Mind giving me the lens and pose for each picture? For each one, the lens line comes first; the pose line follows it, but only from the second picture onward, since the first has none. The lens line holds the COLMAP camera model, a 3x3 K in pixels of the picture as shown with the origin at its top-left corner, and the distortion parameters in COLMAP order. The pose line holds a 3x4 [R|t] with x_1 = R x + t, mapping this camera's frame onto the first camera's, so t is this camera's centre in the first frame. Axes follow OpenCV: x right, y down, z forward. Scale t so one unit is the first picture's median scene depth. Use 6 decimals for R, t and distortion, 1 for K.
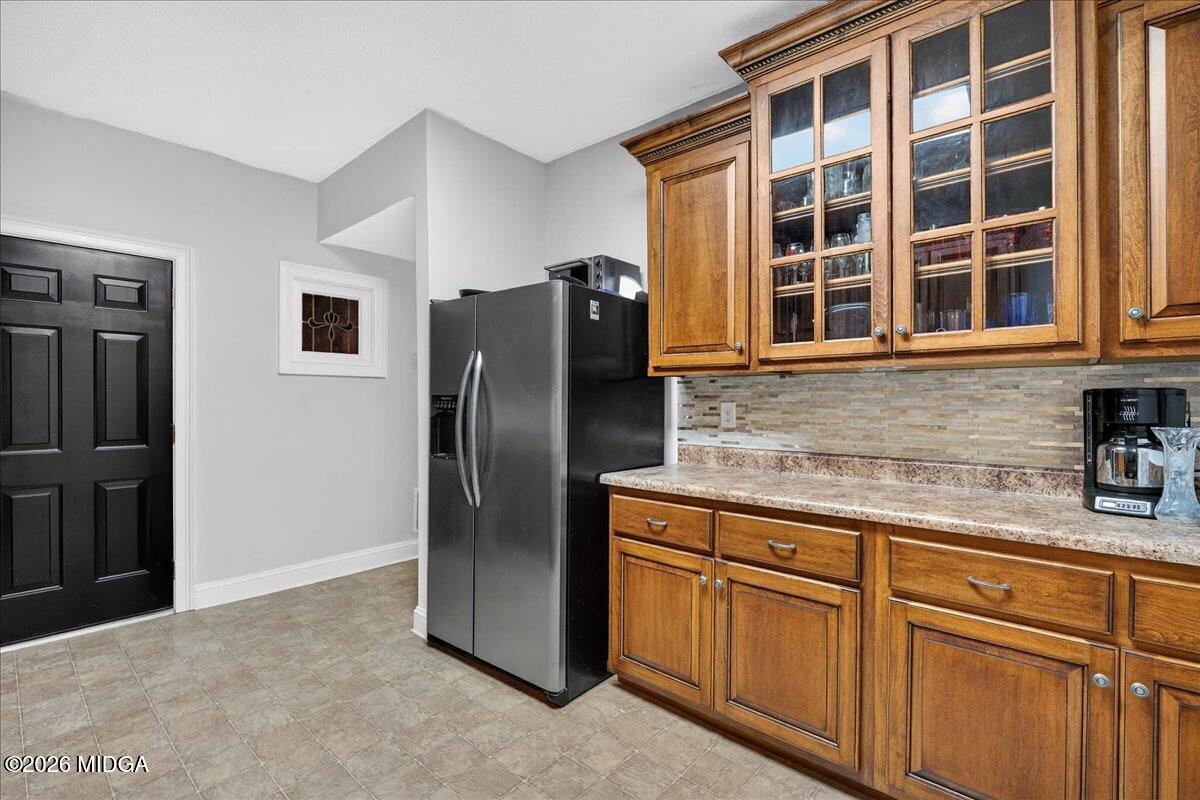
lens RADIAL K [[541.2, 0, 601.4], [0, 541.2, 398.1], [0, 0, 1]] dist [-0.004623, -0.001007]
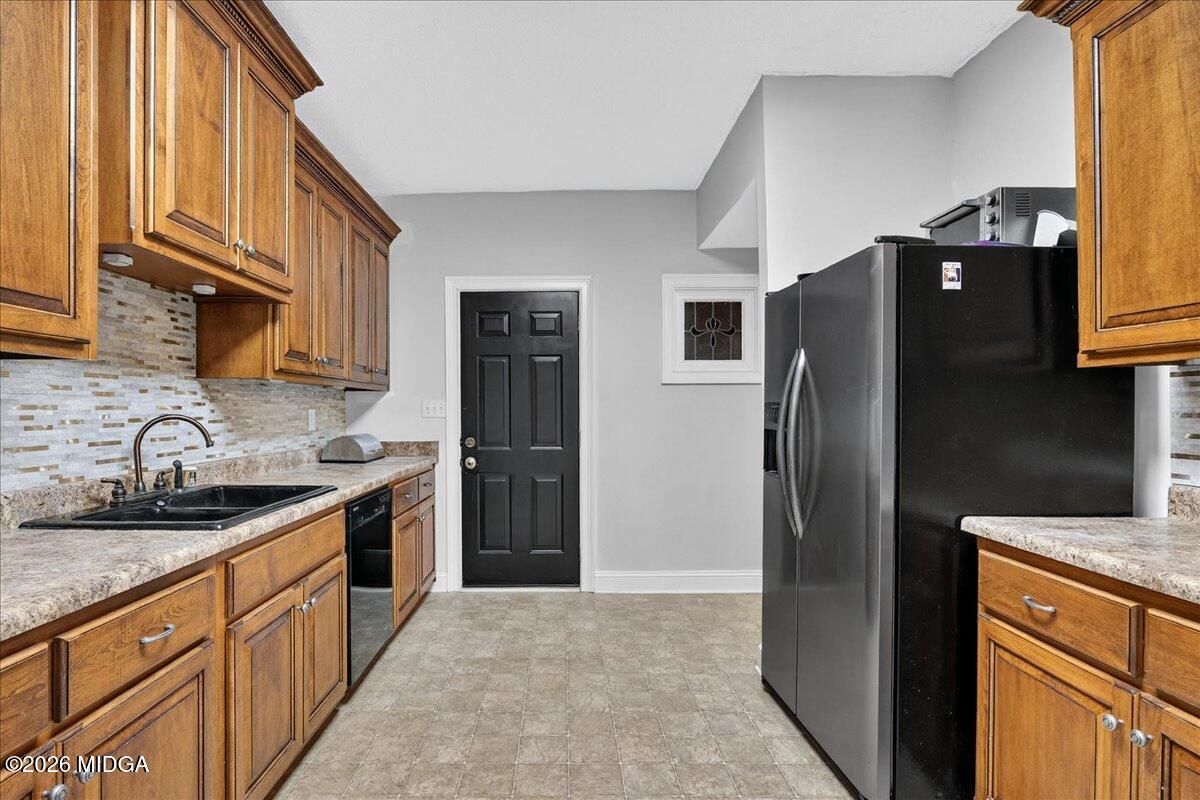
lens RADIAL K [[626.1, 0, 597.2], [0, 626.1, 410.3], [0, 0, 1]] dist [-0.004903, -0.000517]
pose [[0.661520, -0.003300, -0.749921, 0.267251], [0.009307, 0.999949, 0.003809, 0.000006], [0.749870, -0.009499, 0.661517, 0.134623]]
